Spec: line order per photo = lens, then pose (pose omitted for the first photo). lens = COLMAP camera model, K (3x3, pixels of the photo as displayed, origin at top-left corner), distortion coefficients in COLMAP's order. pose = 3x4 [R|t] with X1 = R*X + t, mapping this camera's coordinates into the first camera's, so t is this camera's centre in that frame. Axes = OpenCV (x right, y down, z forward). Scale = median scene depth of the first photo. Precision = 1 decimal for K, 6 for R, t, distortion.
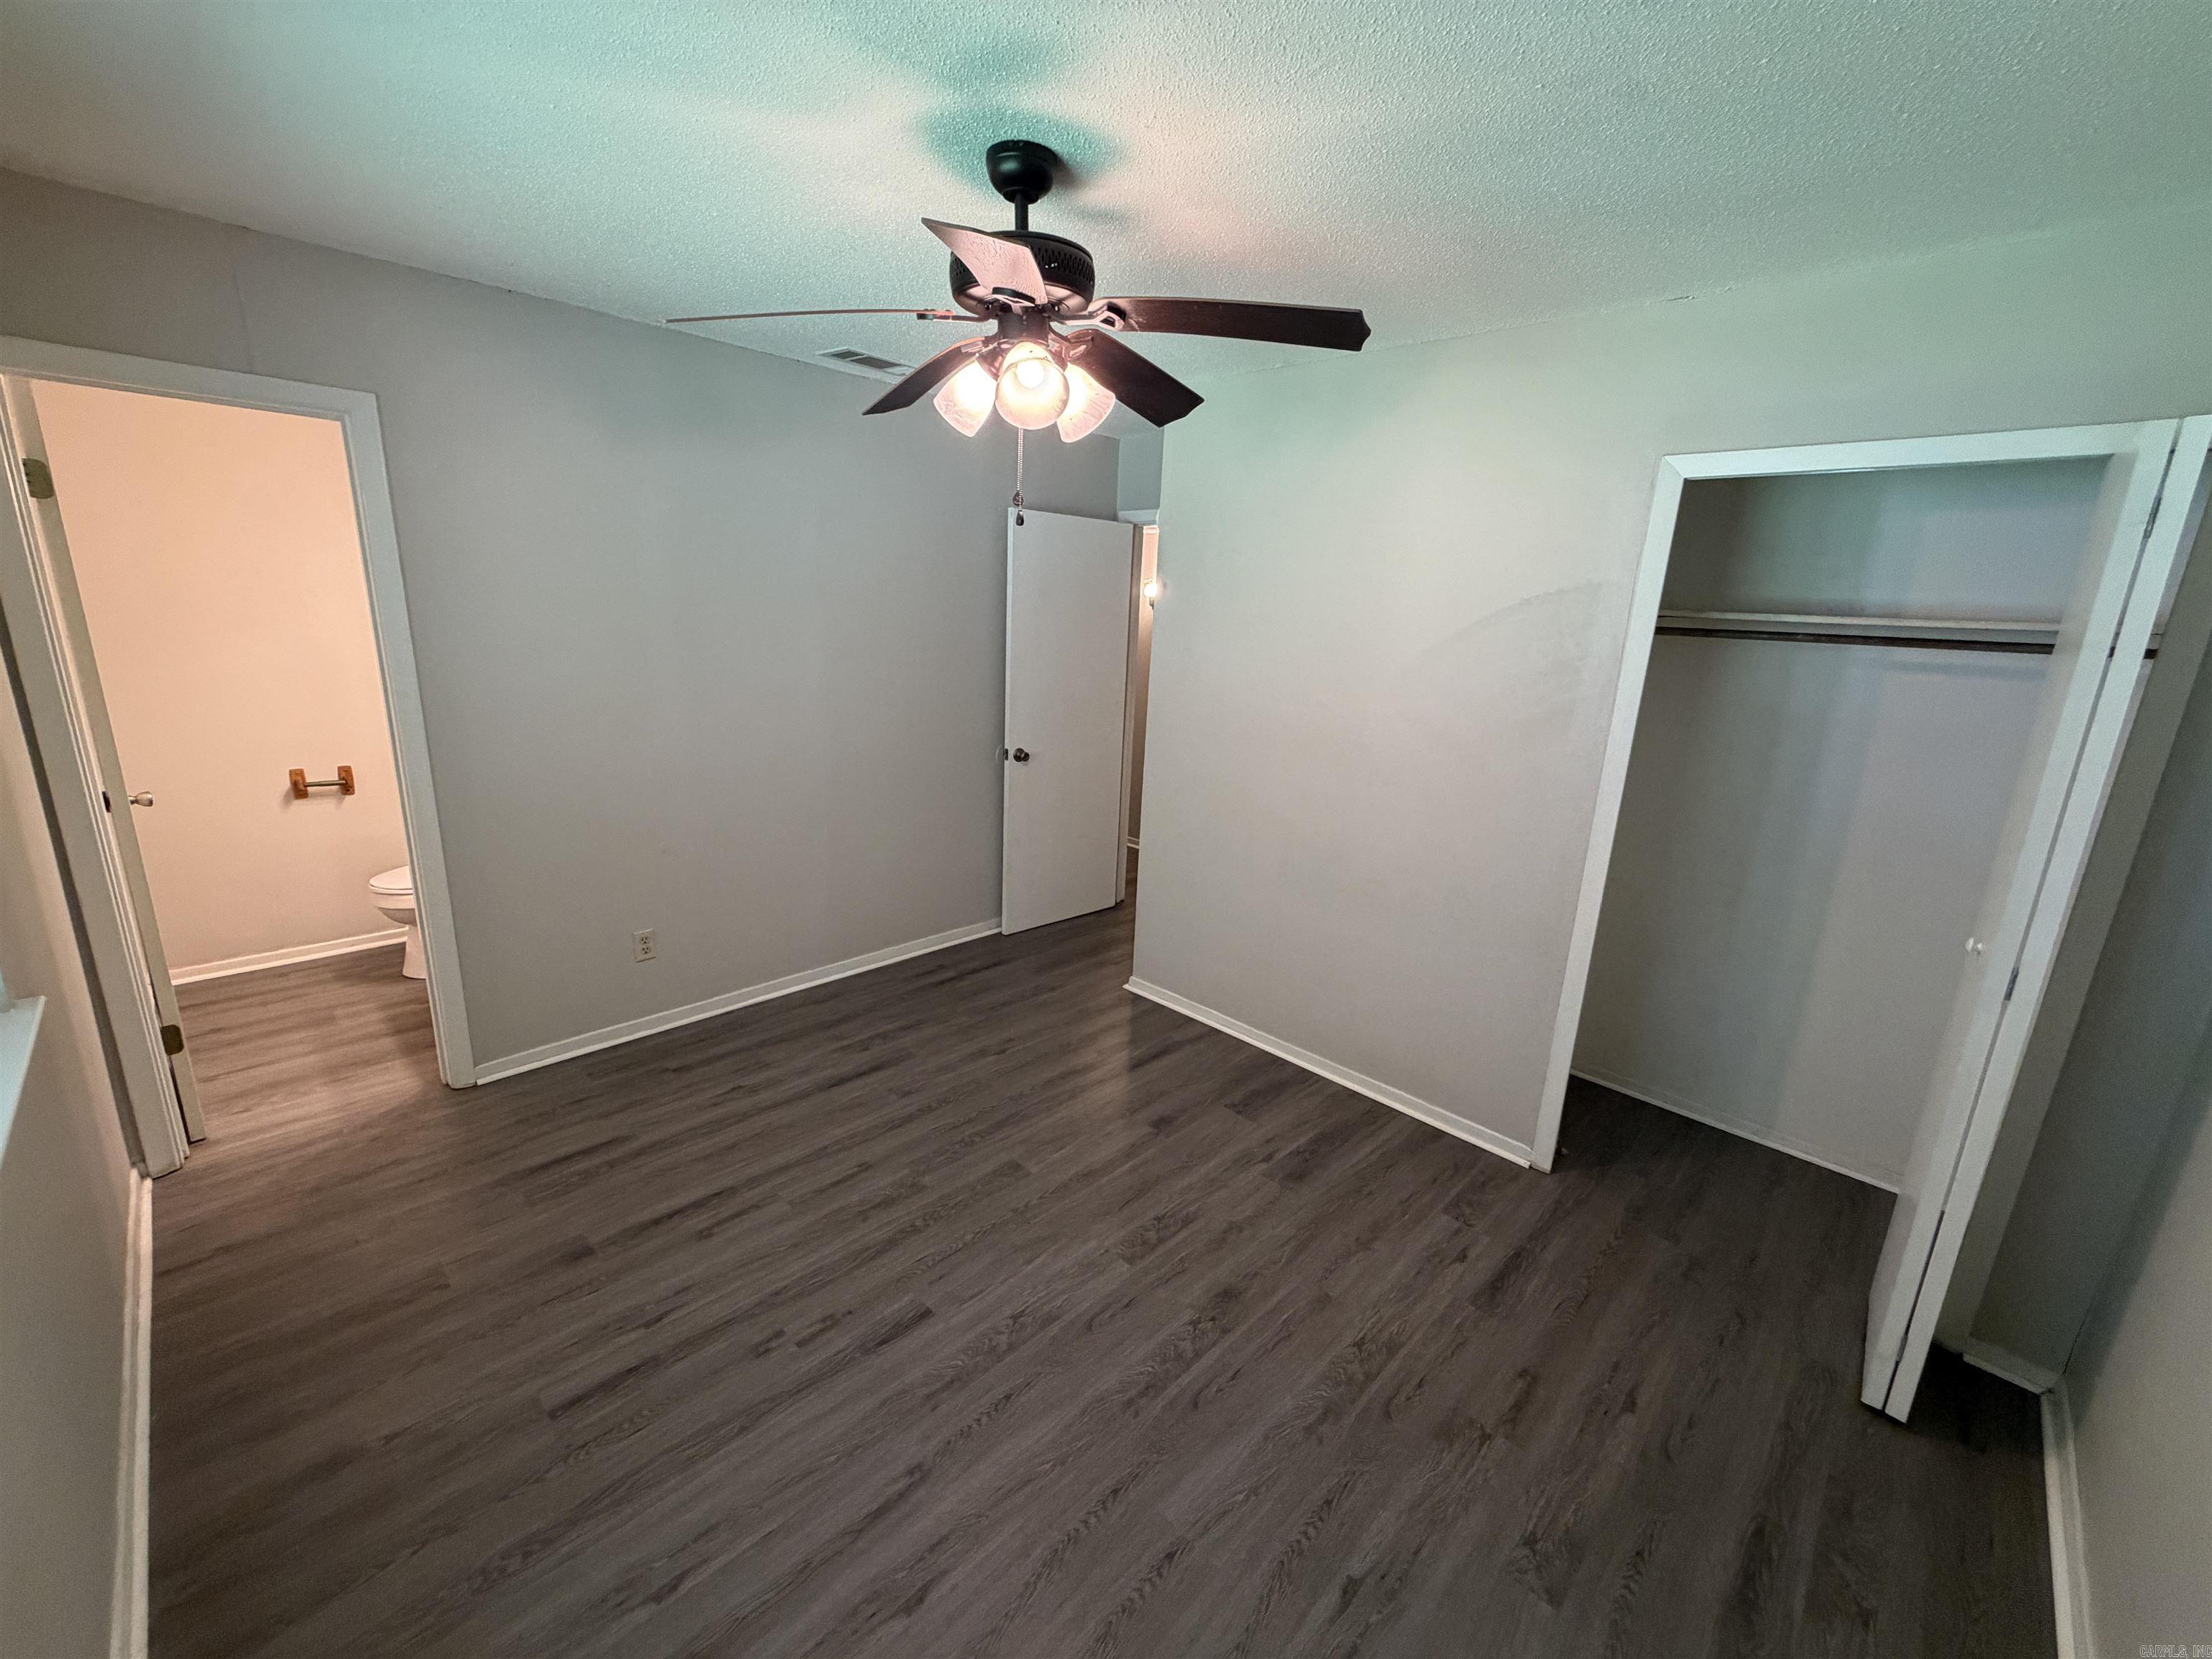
lens RADIAL K [[880.2, 0, 1103.1], [0, 880.2, 831.8], [0, 0, 1]] dist [-0.000689, 0.000129]
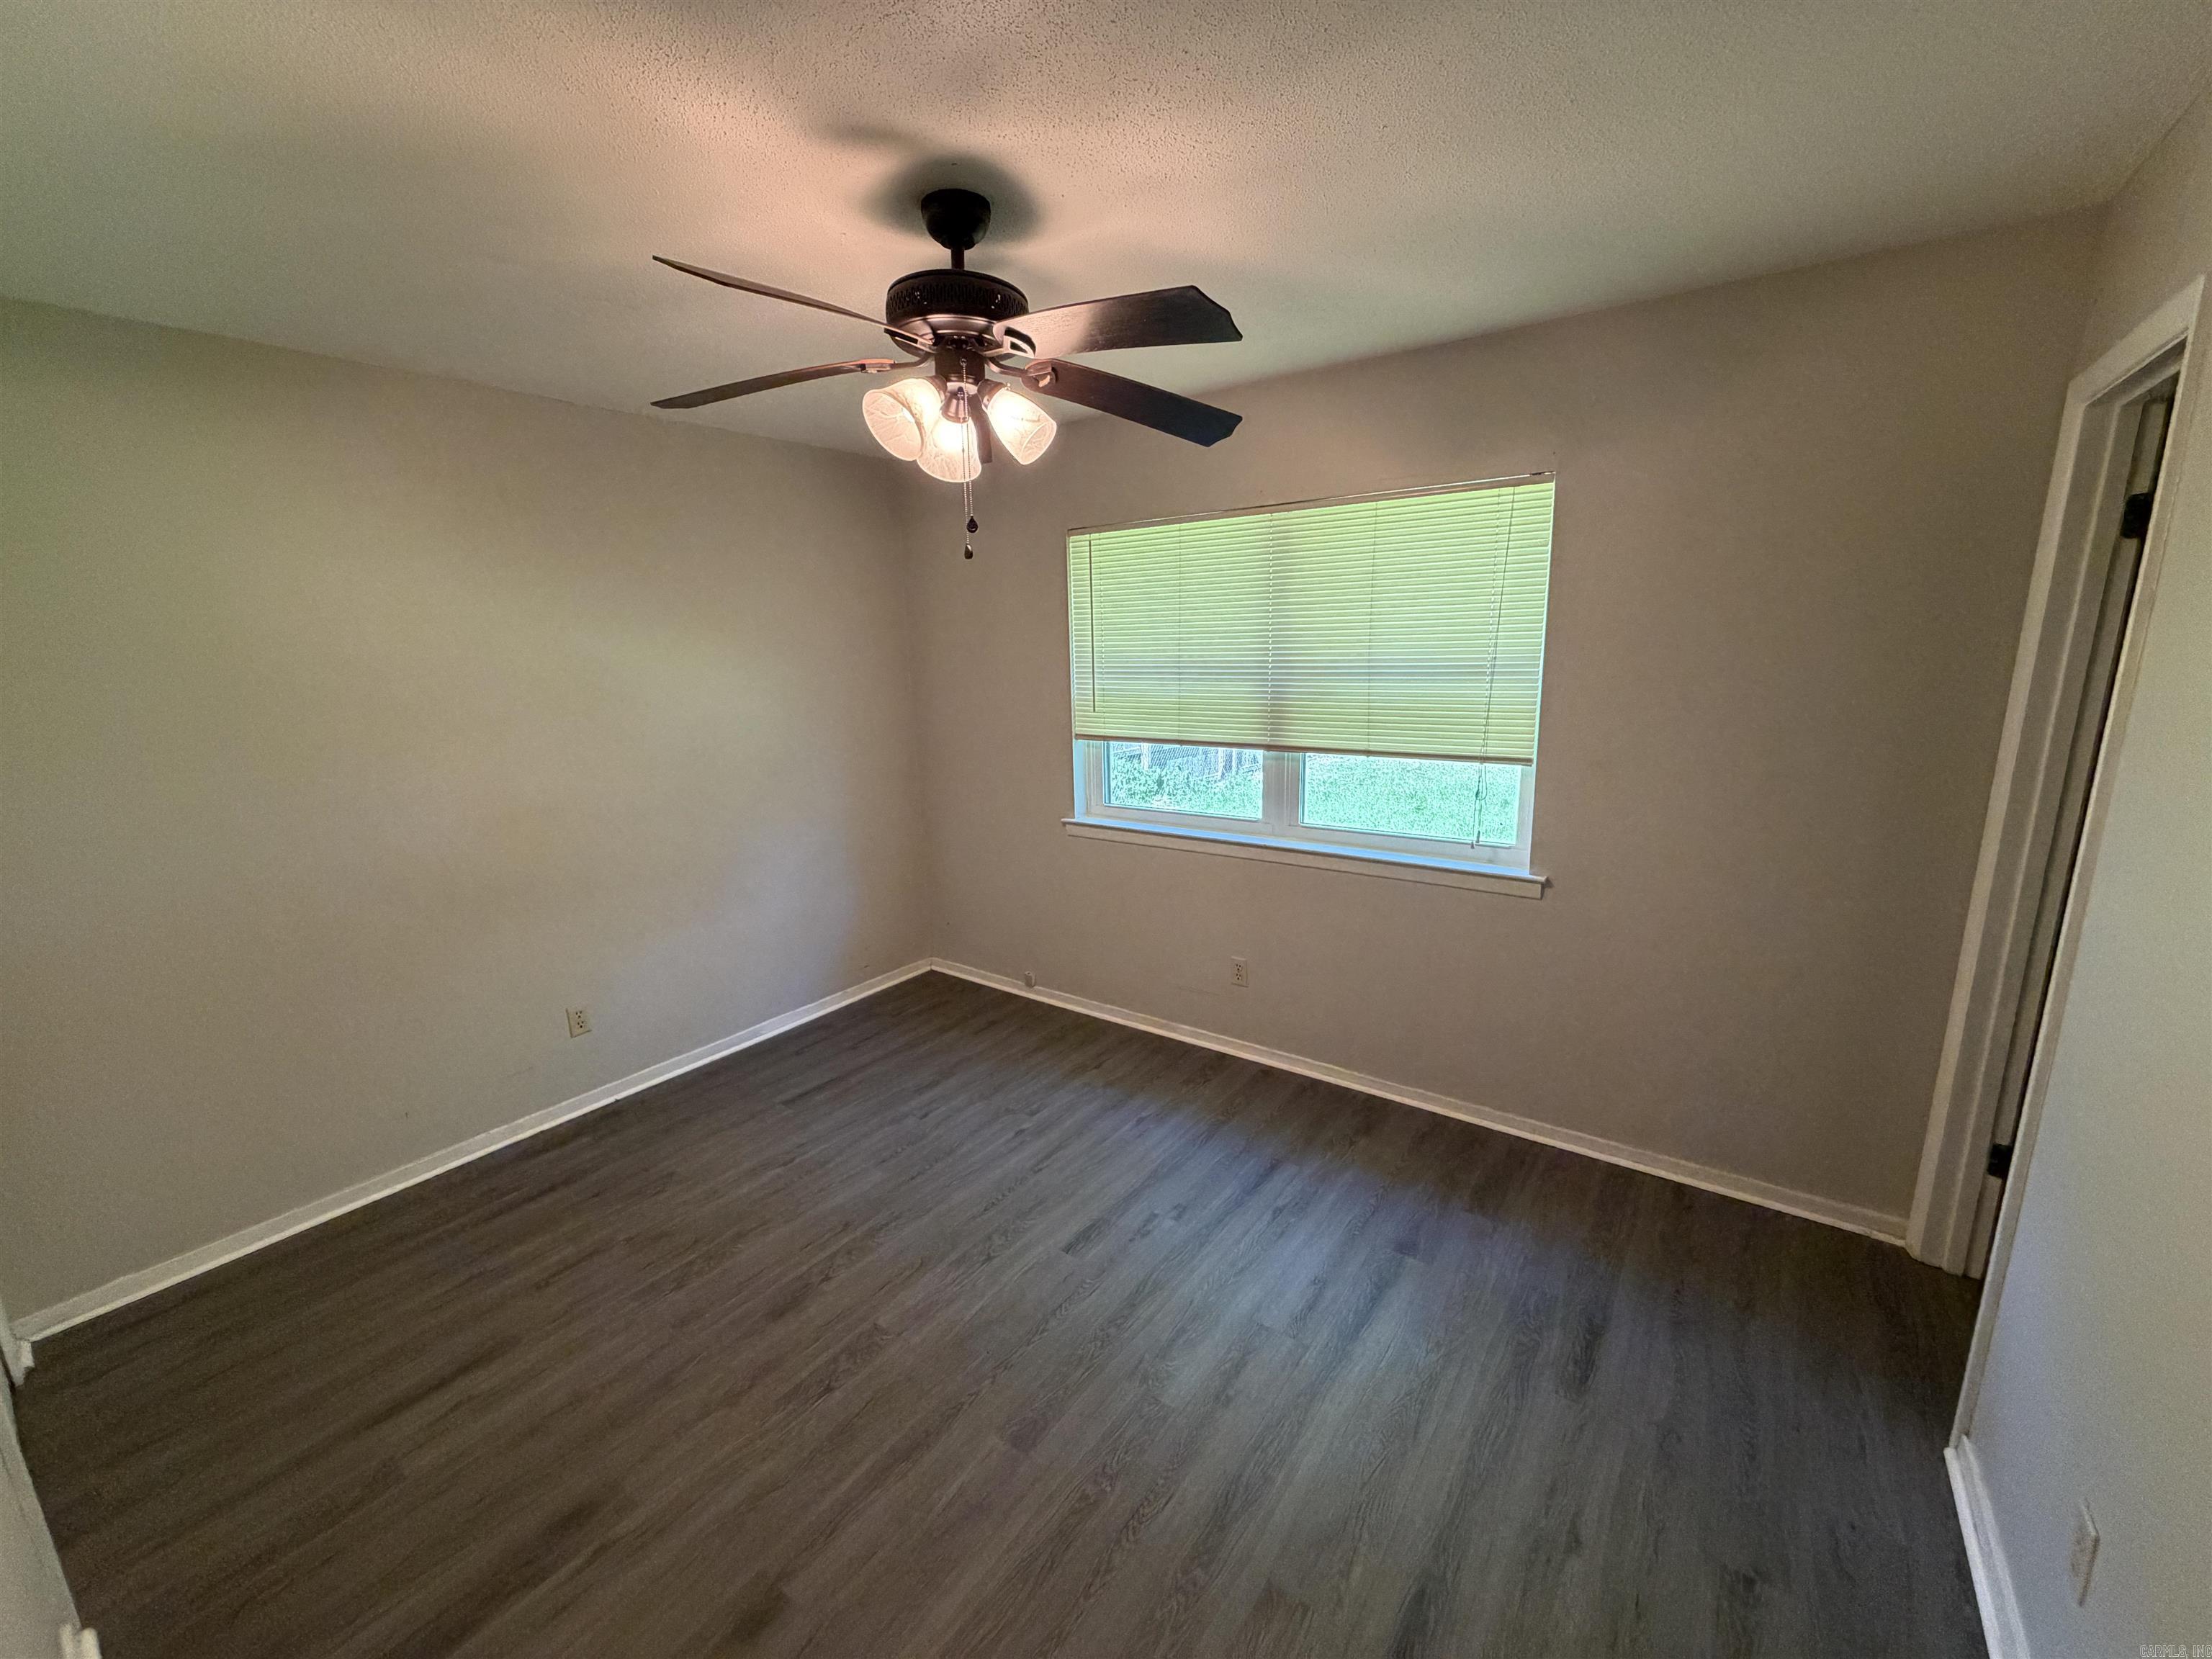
lens RADIAL K [[880.2, 0, 1103.1], [0, 880.2, 831.8], [0, 0, 1]] dist [-0.000689, 0.000129]
pose [[-0.990214, 0.007320, -0.139363, -0.072728], [-0.054421, 0.899308, 0.433917, -0.359422], [0.128506, 0.437255, -0.890109, 1.439429]]
